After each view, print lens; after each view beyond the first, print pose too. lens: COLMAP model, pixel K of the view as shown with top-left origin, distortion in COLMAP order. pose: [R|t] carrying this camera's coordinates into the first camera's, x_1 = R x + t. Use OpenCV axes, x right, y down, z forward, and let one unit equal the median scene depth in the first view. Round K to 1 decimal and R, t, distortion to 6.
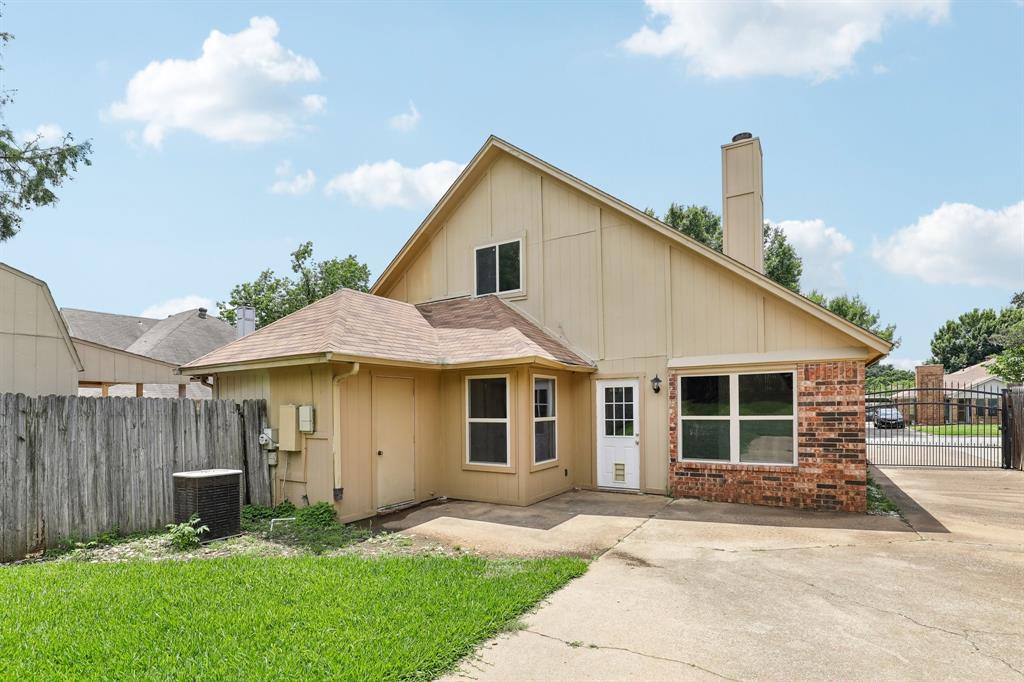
lens RADIAL K [[486.4, 0, 515.5], [0, 486.4, 401.7], [0, 0, 1]] dist [-0.024189, -0.000386]
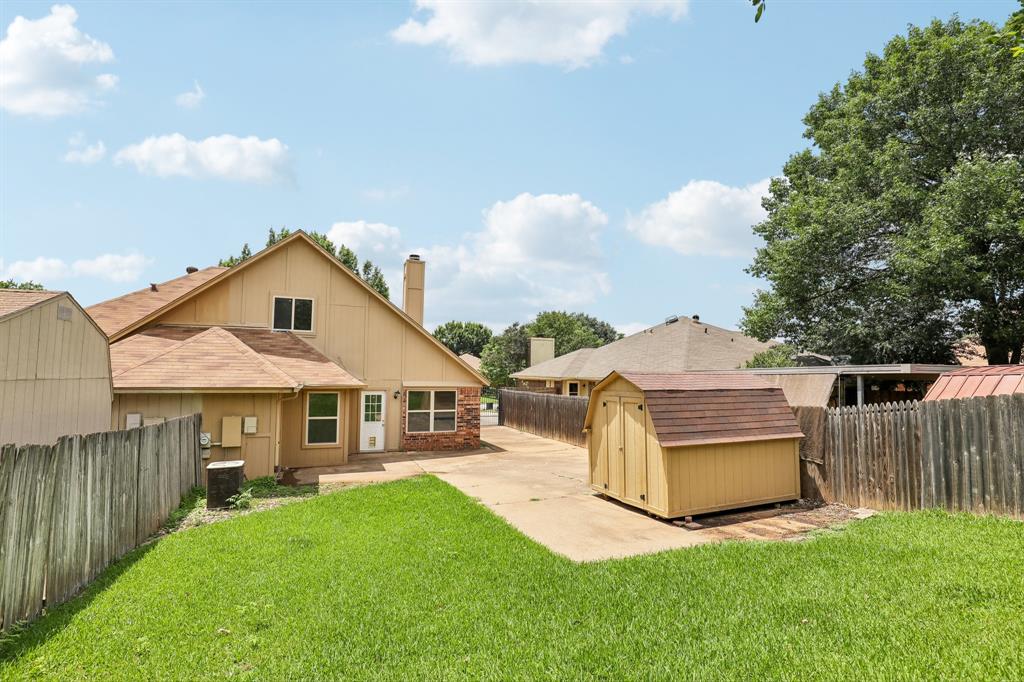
lens RADIAL K [[472.4, 0, 513.4], [0, 472.4, 343.2], [0, 0, 1]] dist [-0.031199, 0.005558]
pose [[0.592158, 0.071485, 0.802645, -0.980803], [-0.029973, 0.997322, -0.066710, -0.130572], [-0.805264, 0.015446, 0.592715, -0.512371]]
